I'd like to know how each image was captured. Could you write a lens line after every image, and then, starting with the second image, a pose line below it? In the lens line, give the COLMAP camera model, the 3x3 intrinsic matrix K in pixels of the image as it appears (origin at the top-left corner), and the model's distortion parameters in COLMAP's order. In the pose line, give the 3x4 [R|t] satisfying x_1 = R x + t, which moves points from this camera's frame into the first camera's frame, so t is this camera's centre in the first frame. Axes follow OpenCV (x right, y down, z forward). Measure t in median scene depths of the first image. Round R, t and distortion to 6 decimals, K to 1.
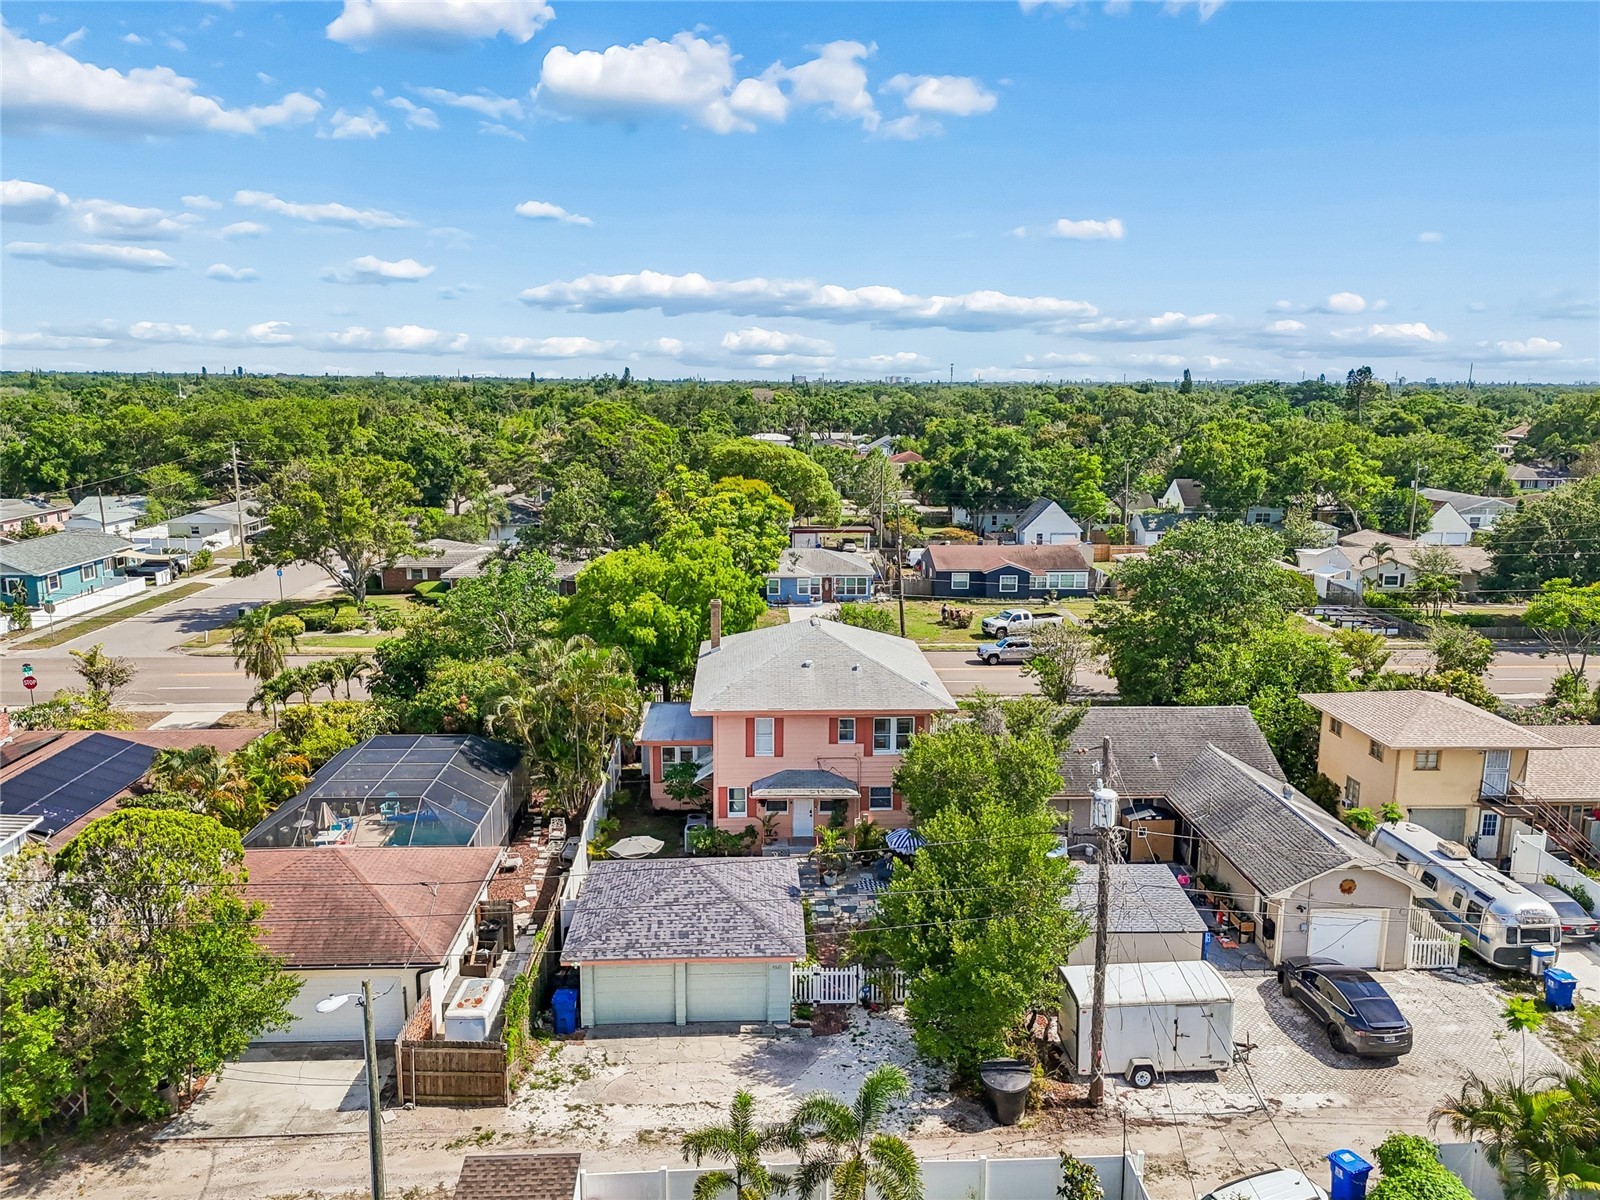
lens RADIAL K [[1107.2, 0, 800.0], [0, 1107.2, 600.0], [0, 0, 1]] dist [0.034427, -0.003034]
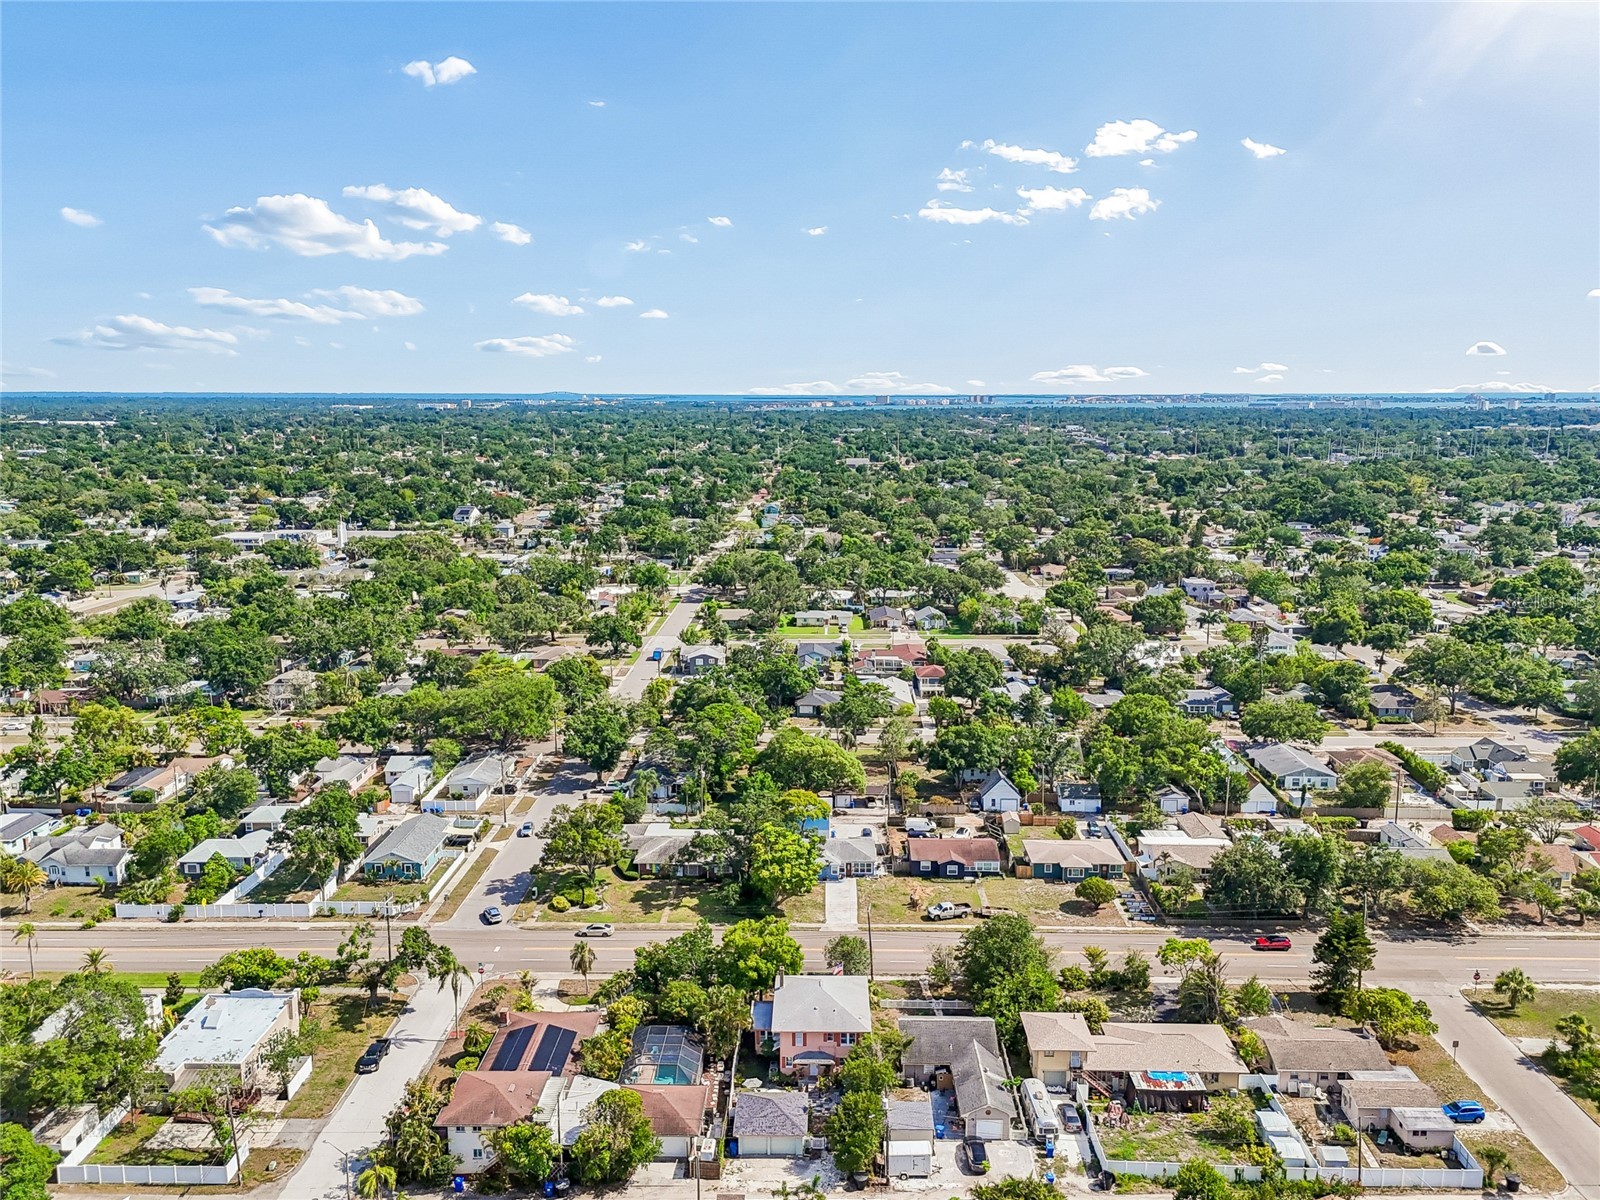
lens RADIAL K [[1107.2, 0, 800.0], [0, 1107.2, 600.0], [0, 0, 1]] dist [0.034427, -0.003034]
pose [[0.997472, -0.002699, -0.071014, 0.200444], [0.000301, 0.999430, -0.033751, -1.029587], [0.071065, 0.033645, 0.996904, -2.097568]]
